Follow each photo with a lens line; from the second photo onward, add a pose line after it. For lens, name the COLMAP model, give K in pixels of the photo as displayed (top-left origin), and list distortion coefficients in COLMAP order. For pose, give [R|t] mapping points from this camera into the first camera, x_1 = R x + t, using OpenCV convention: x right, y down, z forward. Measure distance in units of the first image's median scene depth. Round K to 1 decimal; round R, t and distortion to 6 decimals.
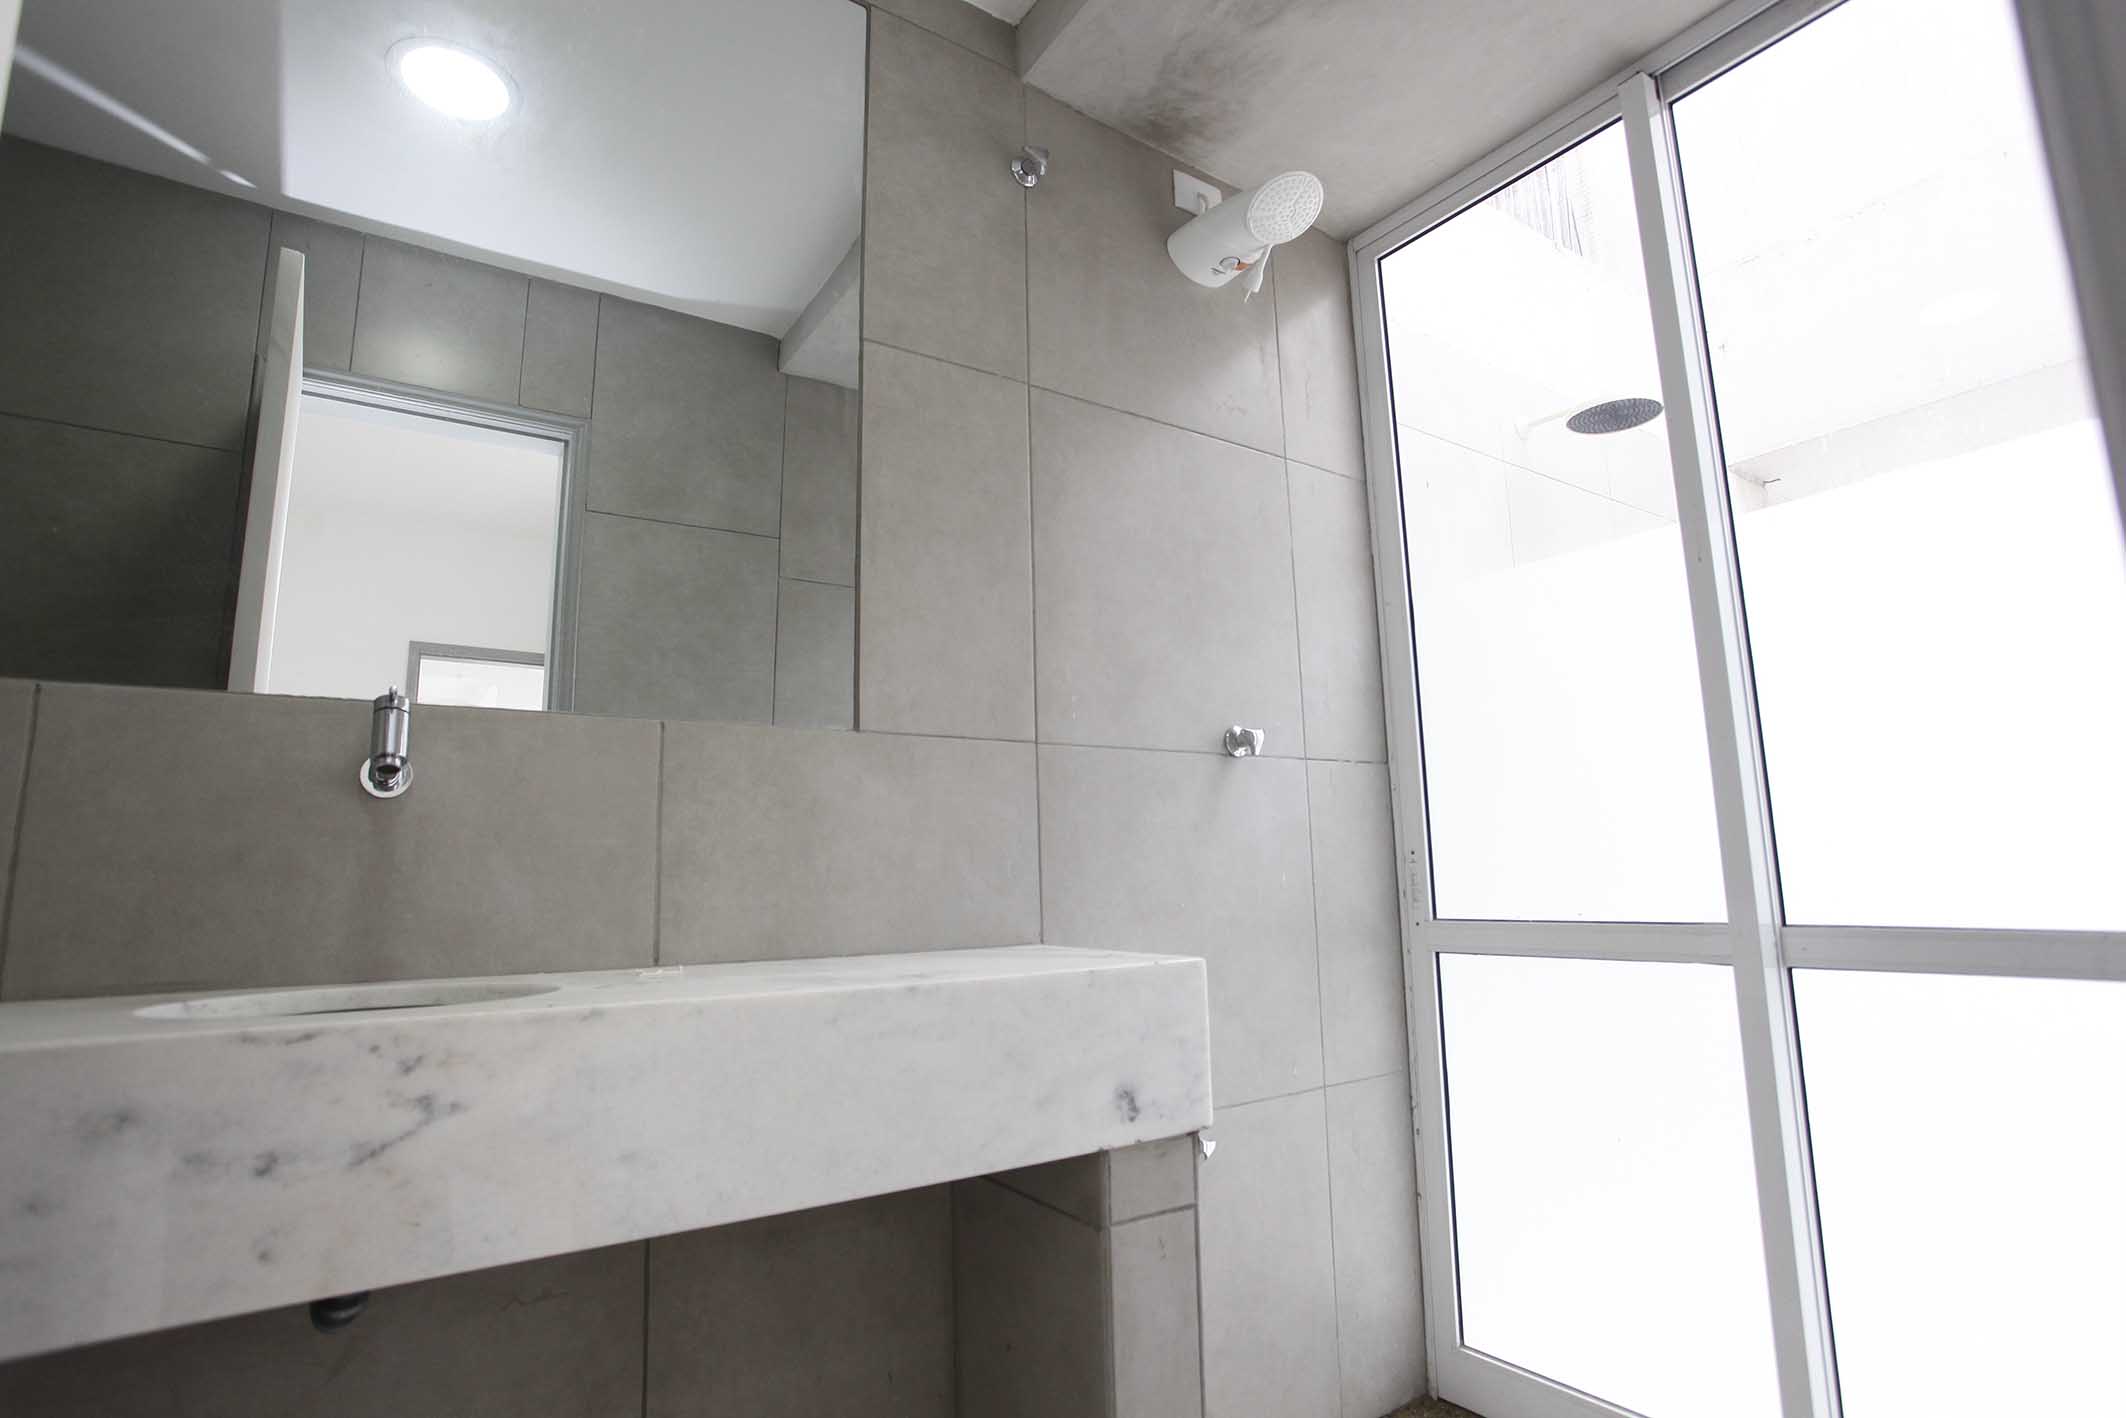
lens RADIAL K [[1042.2, 0, 1053.7], [0, 1042.2, 713.9], [0, 0, 1]] dist [-0.074395, 0.034038]
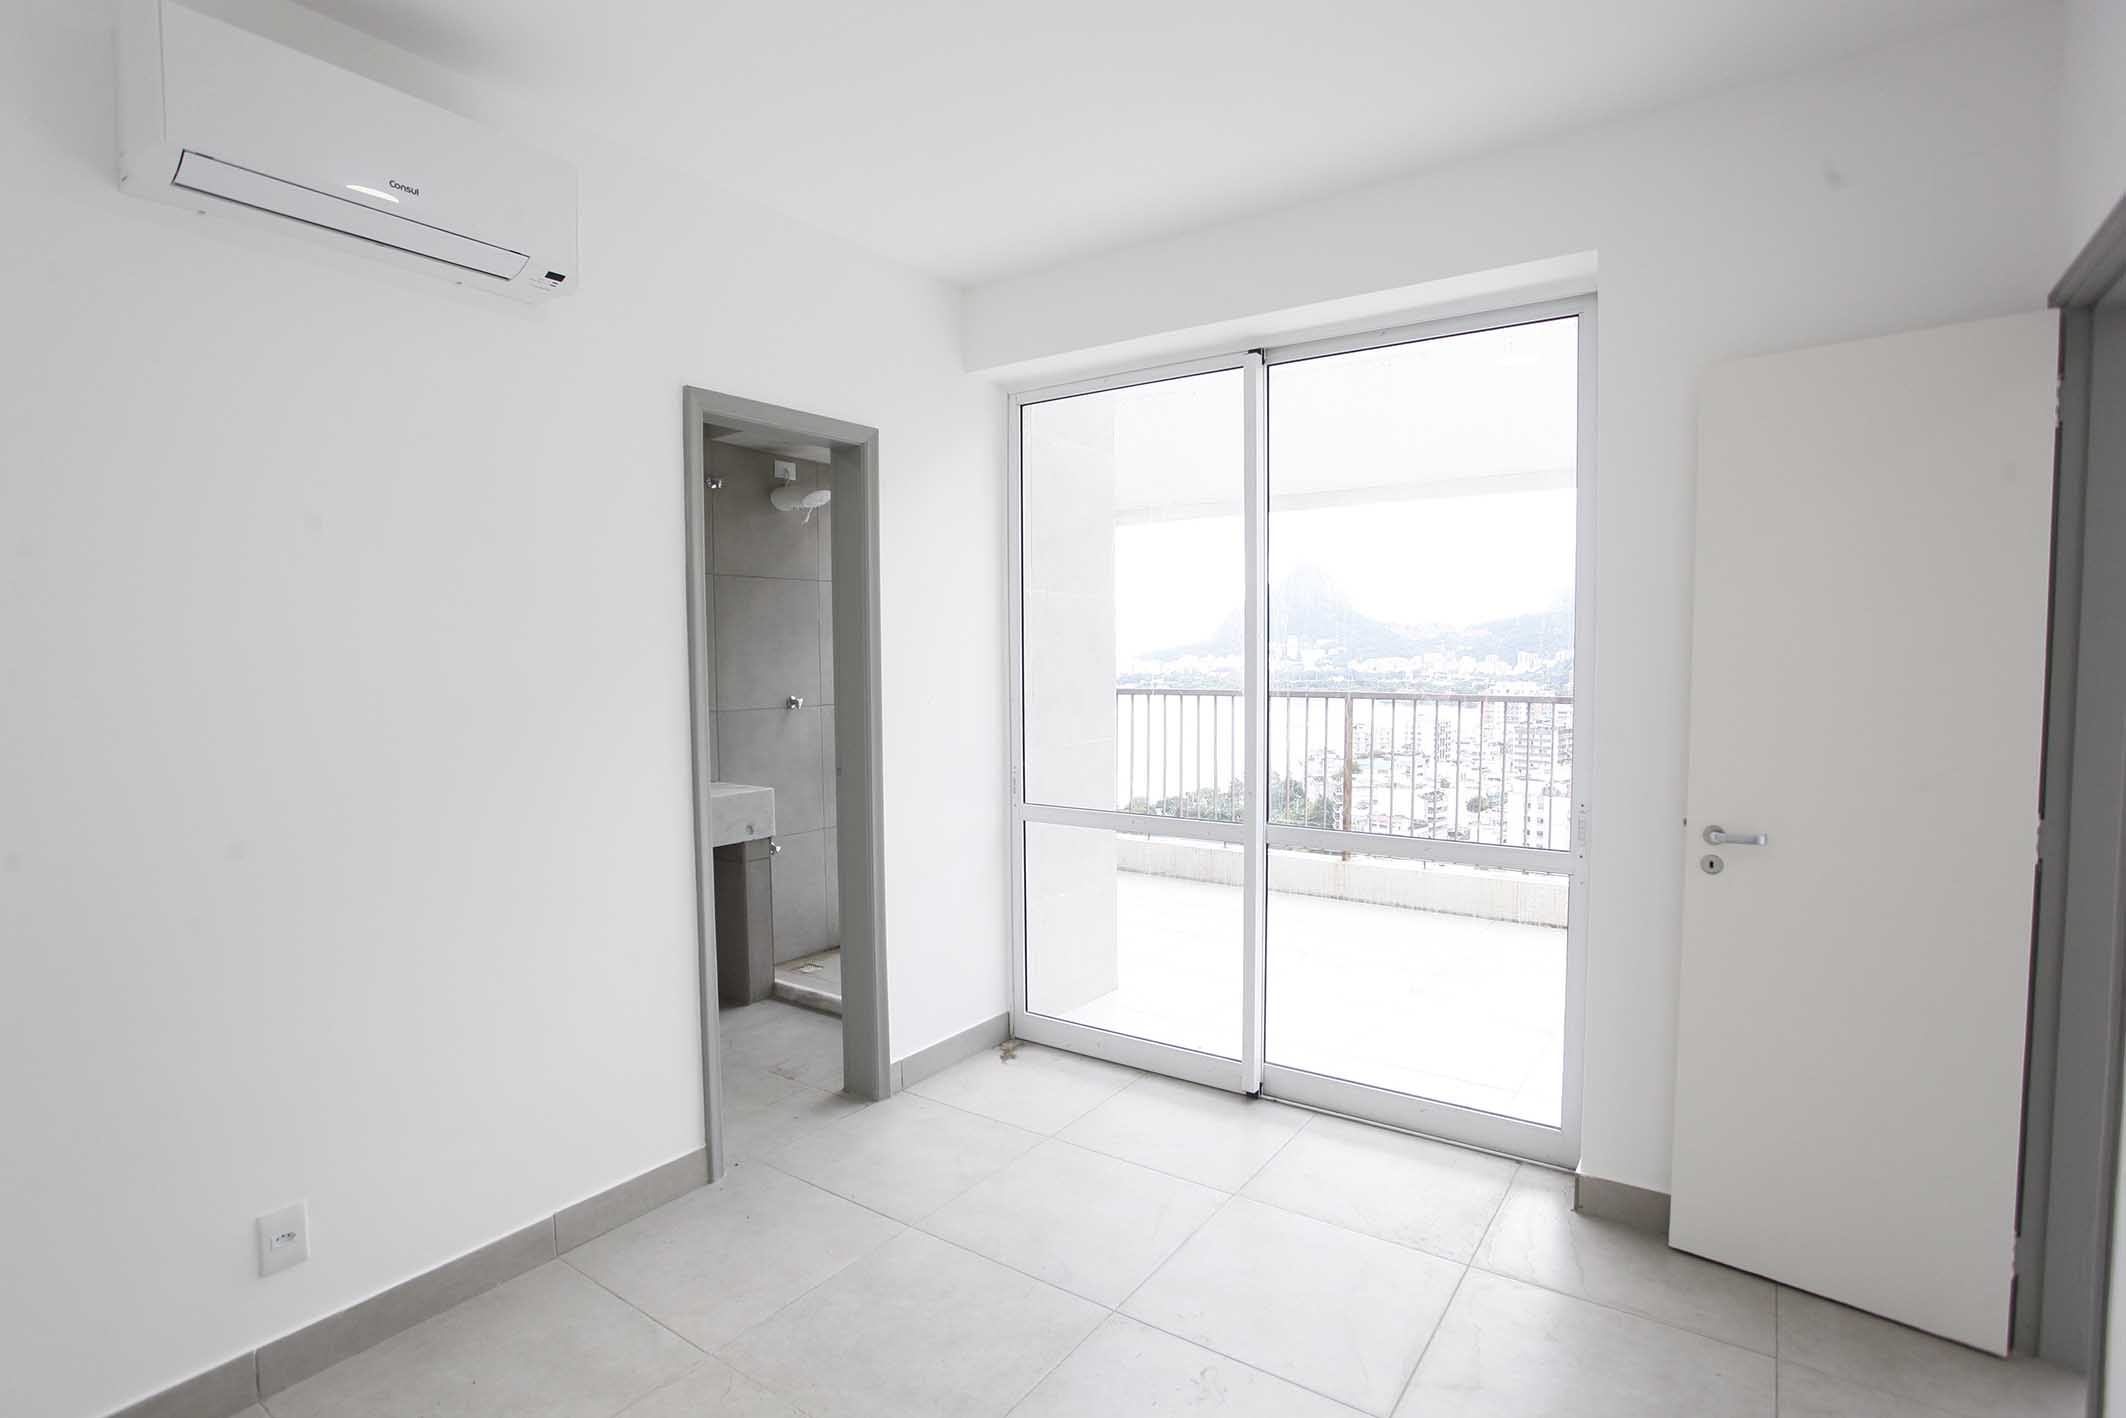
lens RADIAL K [[1042.2, 0, 1053.7], [0, 1042.2, 713.9], [0, 0, 1]] dist [-0.074395, 0.034038]
pose [[0.934807, -0.004461, 0.355129, -0.214183], [-0.068802, 0.978704, 0.193403, -0.769471], [-0.348429, -0.205228, 0.914592, -2.532770]]
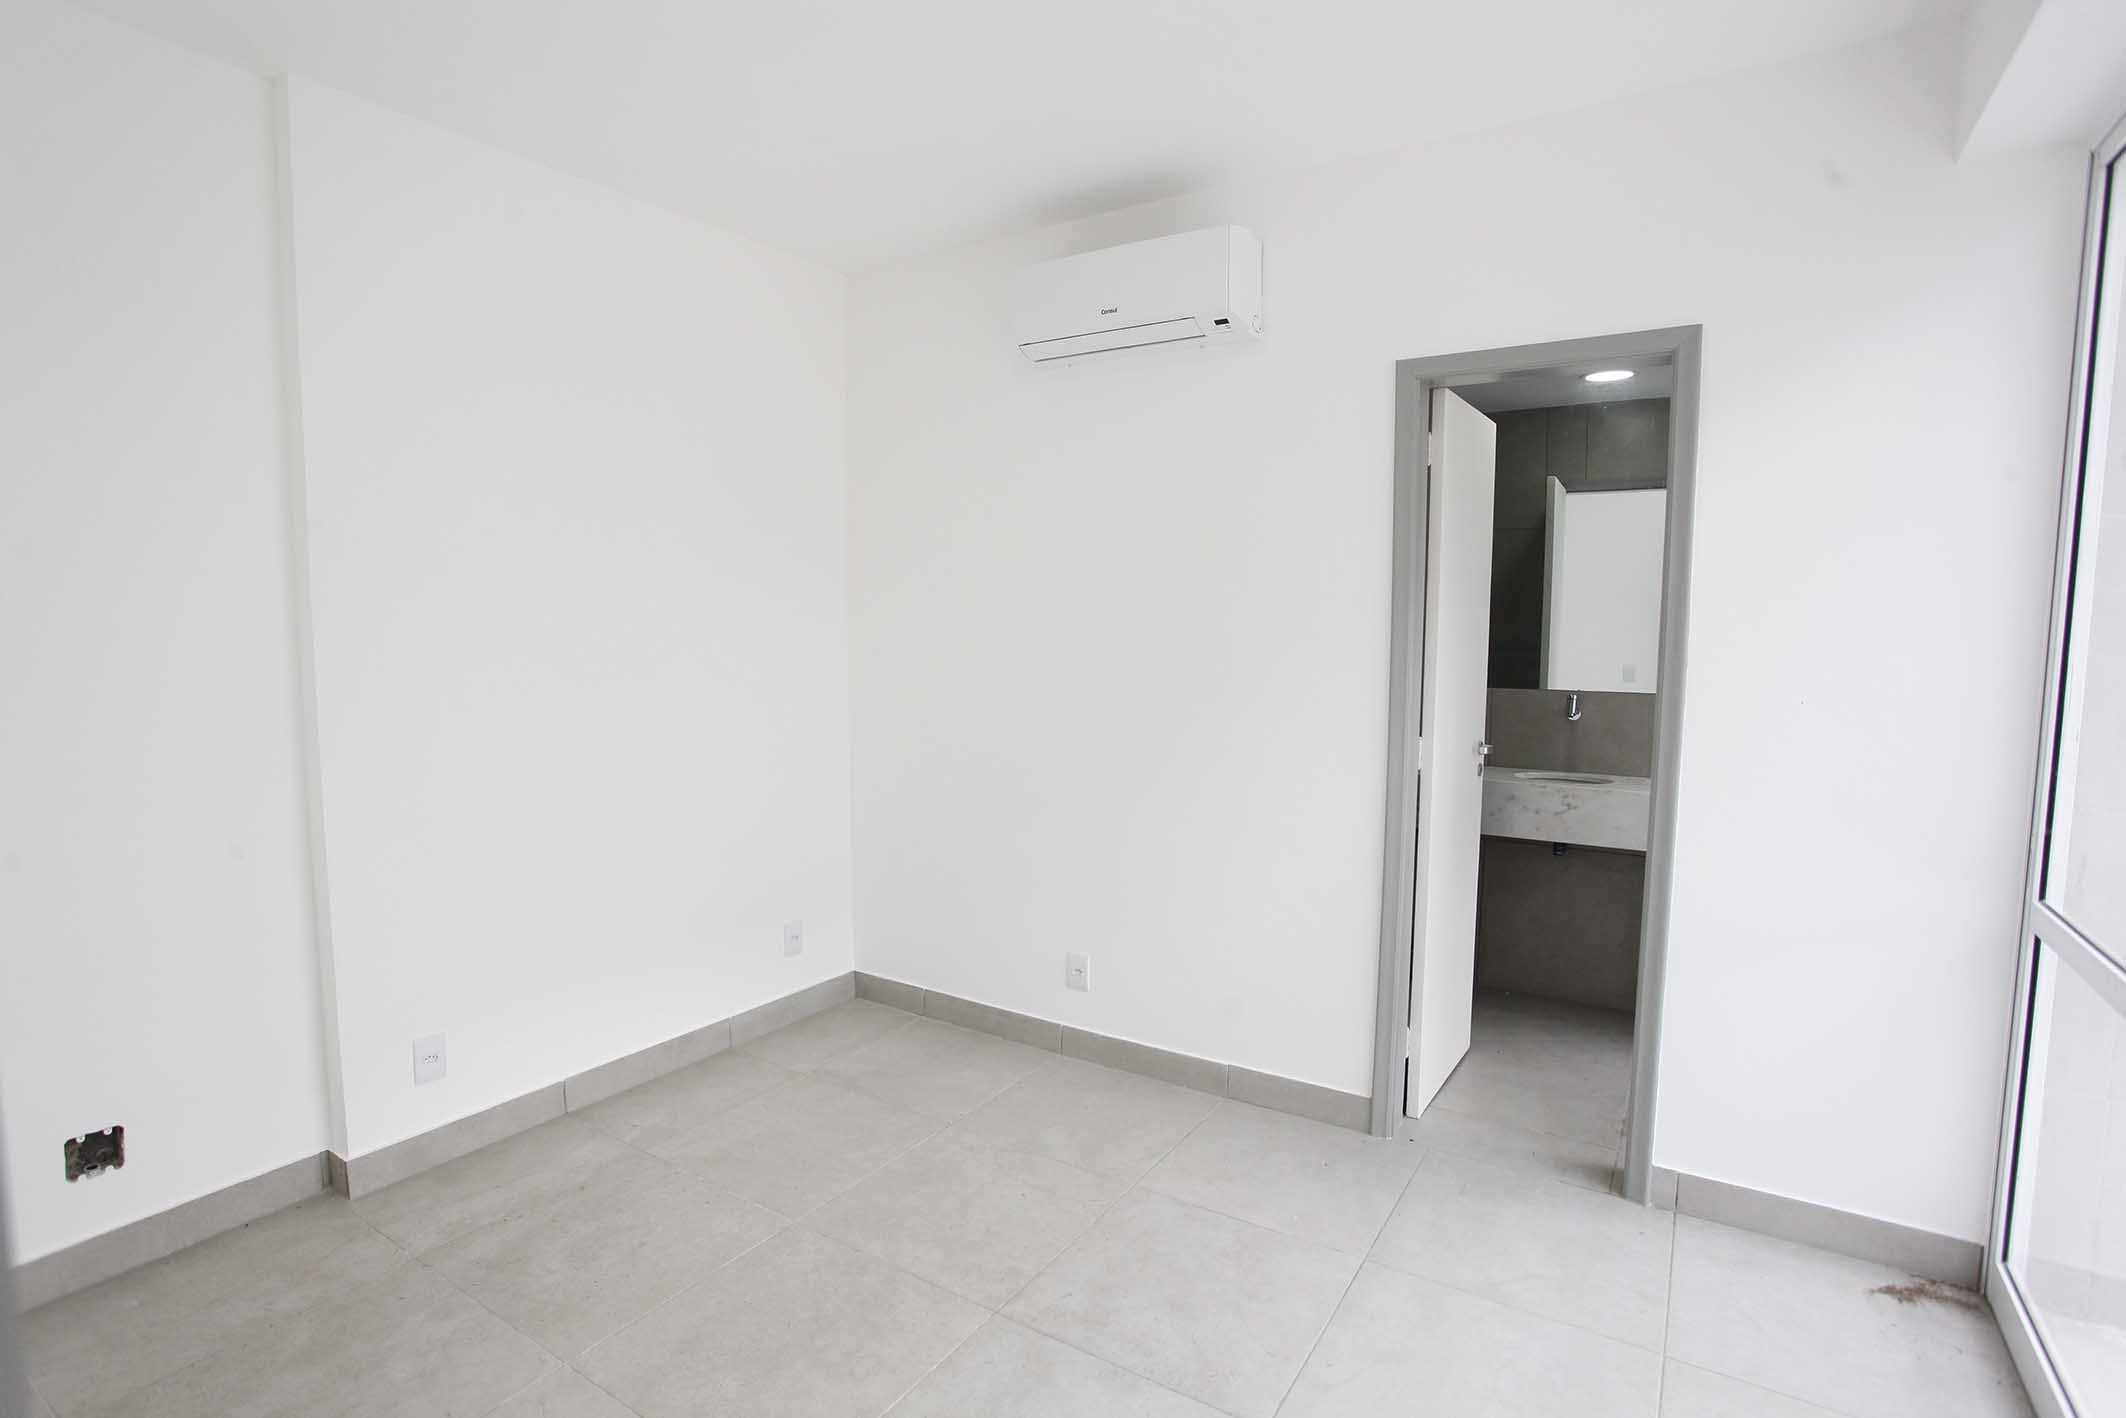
lens RADIAL K [[1042.2, 0, 1053.7], [0, 1042.2, 713.9], [0, 0, 1]] dist [-0.074395, 0.034038]
pose [[0.394509, 0.104110, -0.912975, 1.686629], [0.131183, 0.977003, 0.168098, -0.699439], [0.909480, -0.186083, 0.371779, -1.752139]]
